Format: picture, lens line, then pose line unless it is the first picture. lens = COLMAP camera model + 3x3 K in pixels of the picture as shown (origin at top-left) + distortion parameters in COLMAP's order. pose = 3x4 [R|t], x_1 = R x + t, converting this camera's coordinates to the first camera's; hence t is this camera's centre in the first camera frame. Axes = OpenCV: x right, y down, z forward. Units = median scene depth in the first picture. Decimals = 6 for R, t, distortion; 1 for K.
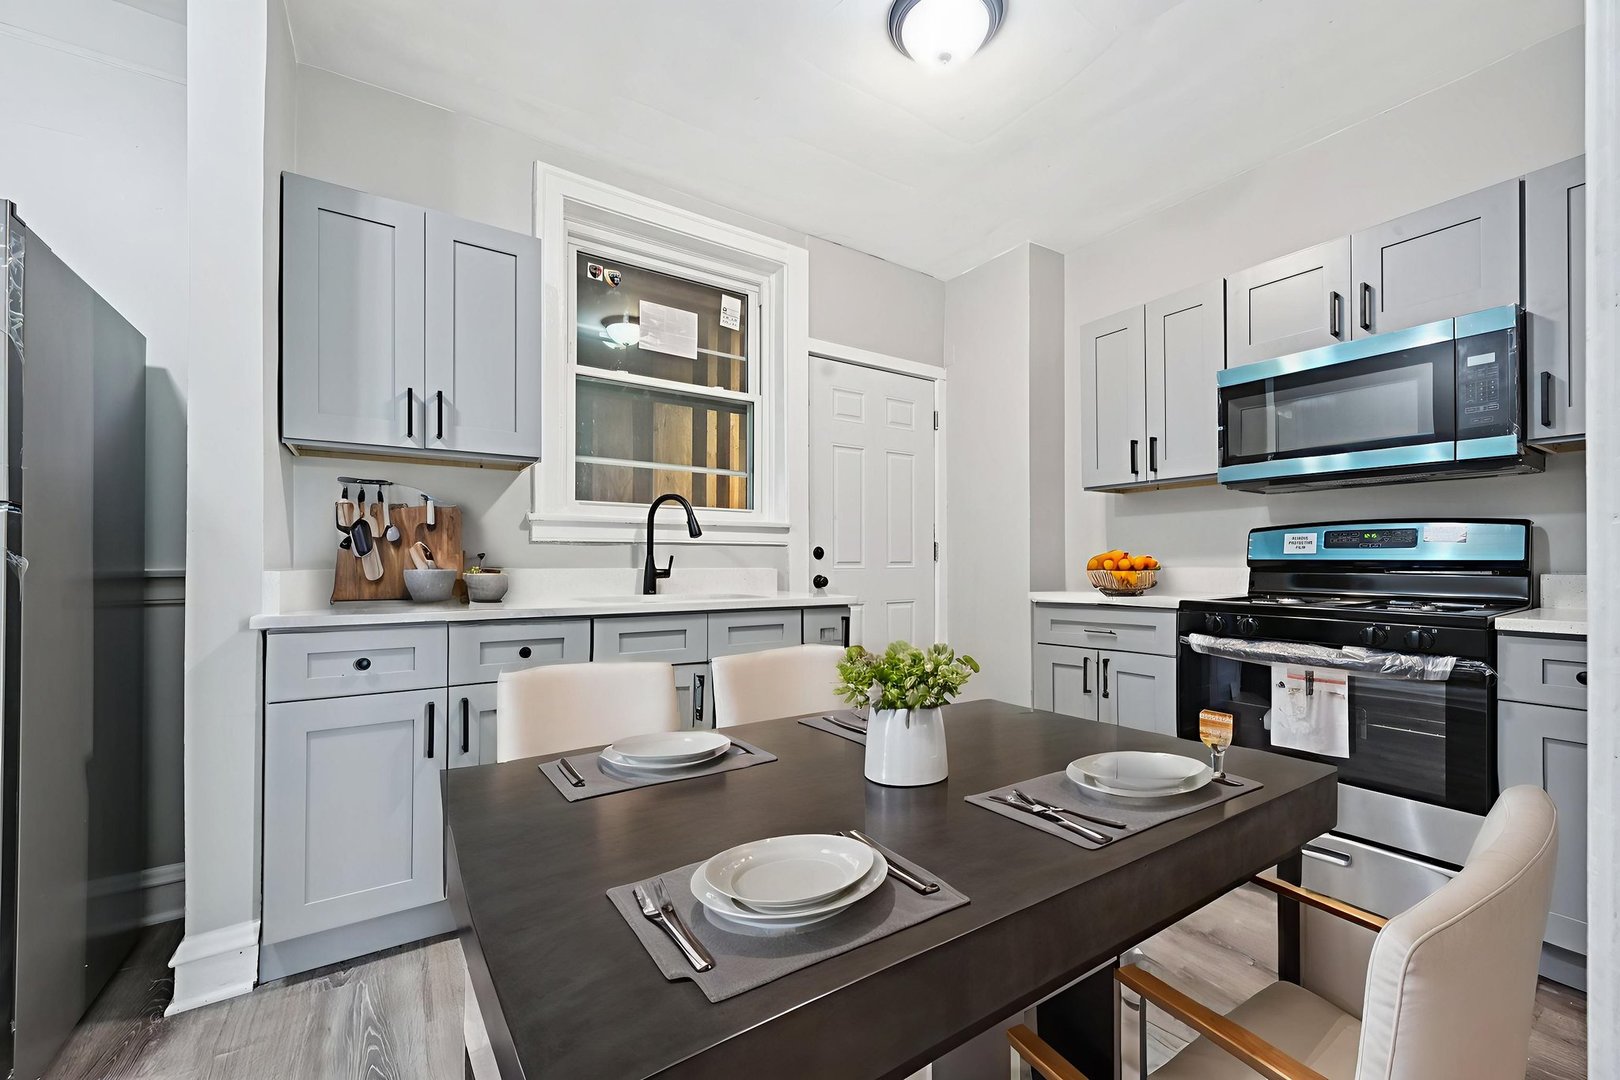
lens RADIAL K [[642.9, 0, 810.7], [0, 642.9, 558.0], [0, 0, 1]] dist [0.000650, 0.000329]
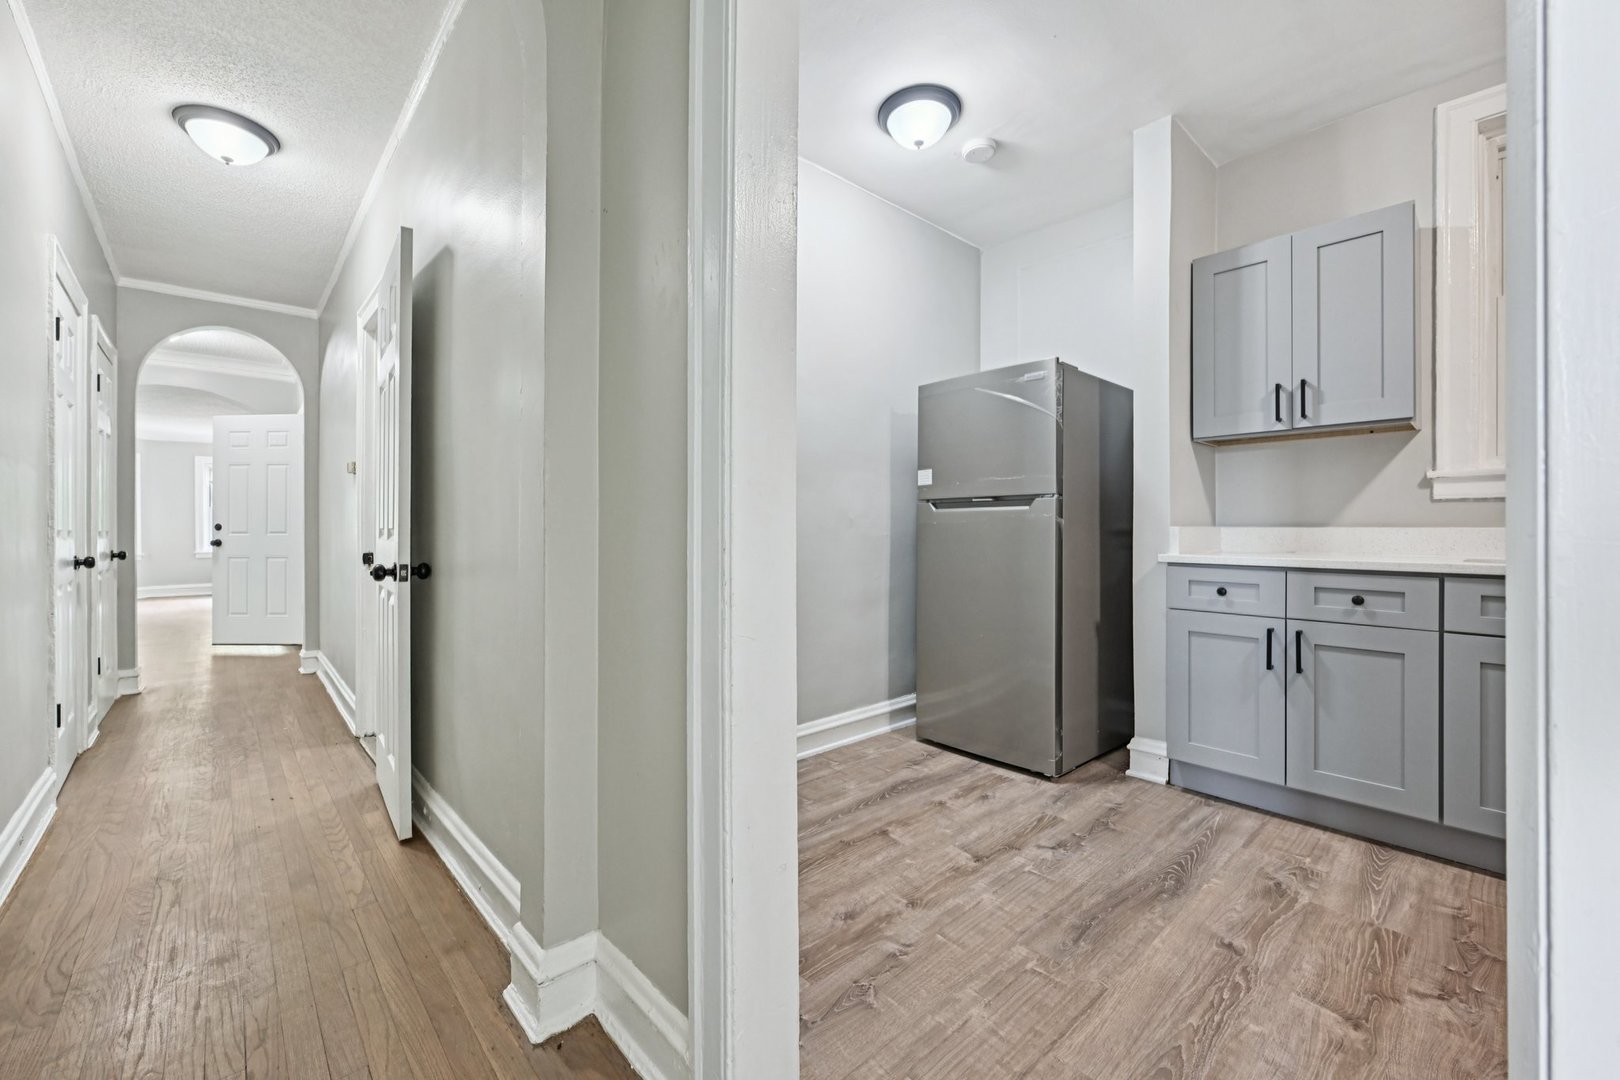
lens RADIAL K [[655.1, 0, 807.5], [0, 655.1, 520.0], [0, 0, 1]] dist [0.001189, 0.000059]
pose [[0.153269, -0.006329, -0.988164, 0.533435], [0.006026, 0.999967, -0.005470, 0.006260], [0.988166, -0.005117, 0.153302, -0.120362]]
